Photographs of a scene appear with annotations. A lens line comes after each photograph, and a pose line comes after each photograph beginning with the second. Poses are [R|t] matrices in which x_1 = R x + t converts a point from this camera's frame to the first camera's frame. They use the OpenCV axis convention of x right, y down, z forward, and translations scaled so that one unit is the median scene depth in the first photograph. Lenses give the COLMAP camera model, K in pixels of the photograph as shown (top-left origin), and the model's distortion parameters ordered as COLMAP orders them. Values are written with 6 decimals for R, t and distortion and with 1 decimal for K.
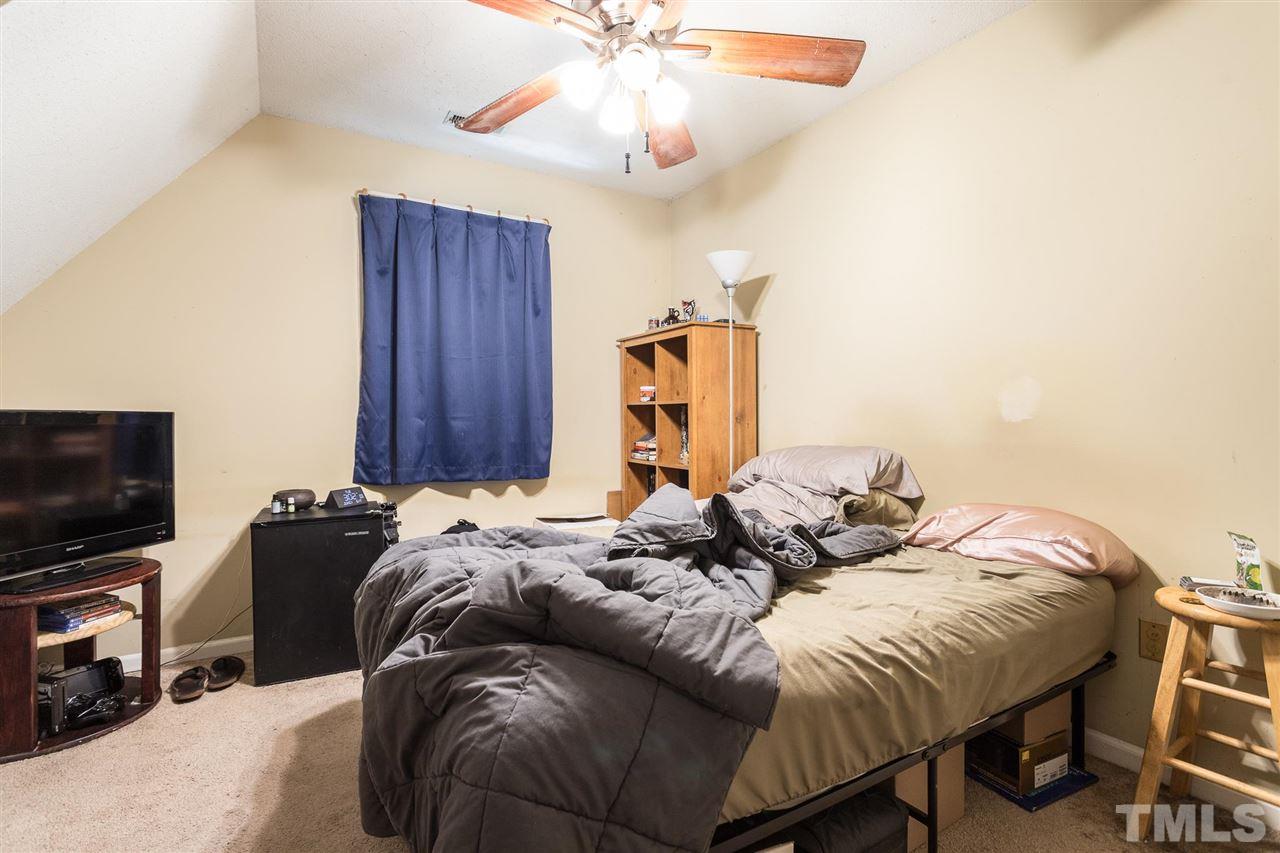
lens RADIAL K [[603.5, 0, 637.0], [0, 603.5, 426.2], [0, 0, 1]] dist [0.000186, 0.000504]
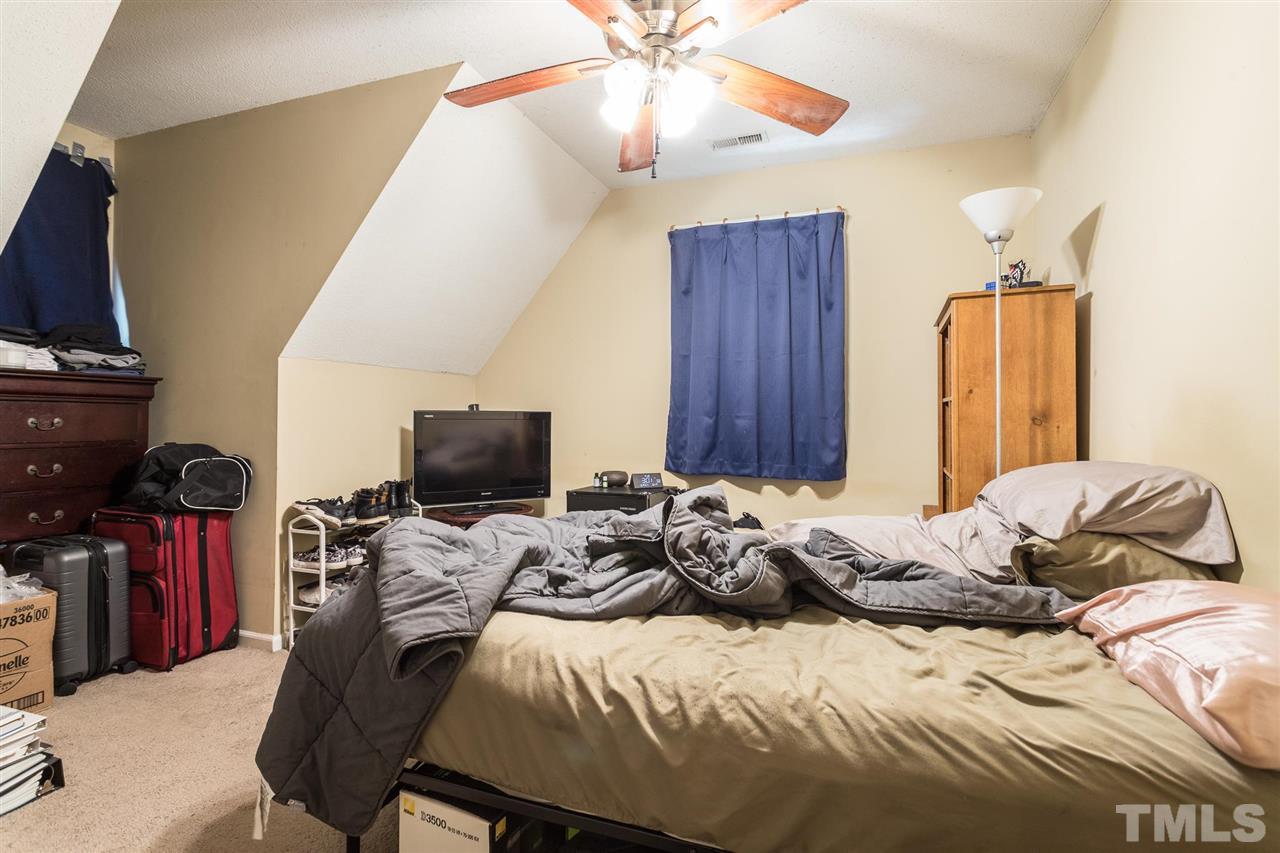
lens RADIAL K [[603.5, 0, 636.8], [0, 603.5, 420.1], [0, 0, 1]] dist [0.000186, 0.000504]
pose [[0.632775, 0.007939, -0.774295, 0.450331], [-0.016160, 0.999865, -0.002955, -0.001882], [0.774167, 0.014382, 0.632818, 0.195826]]
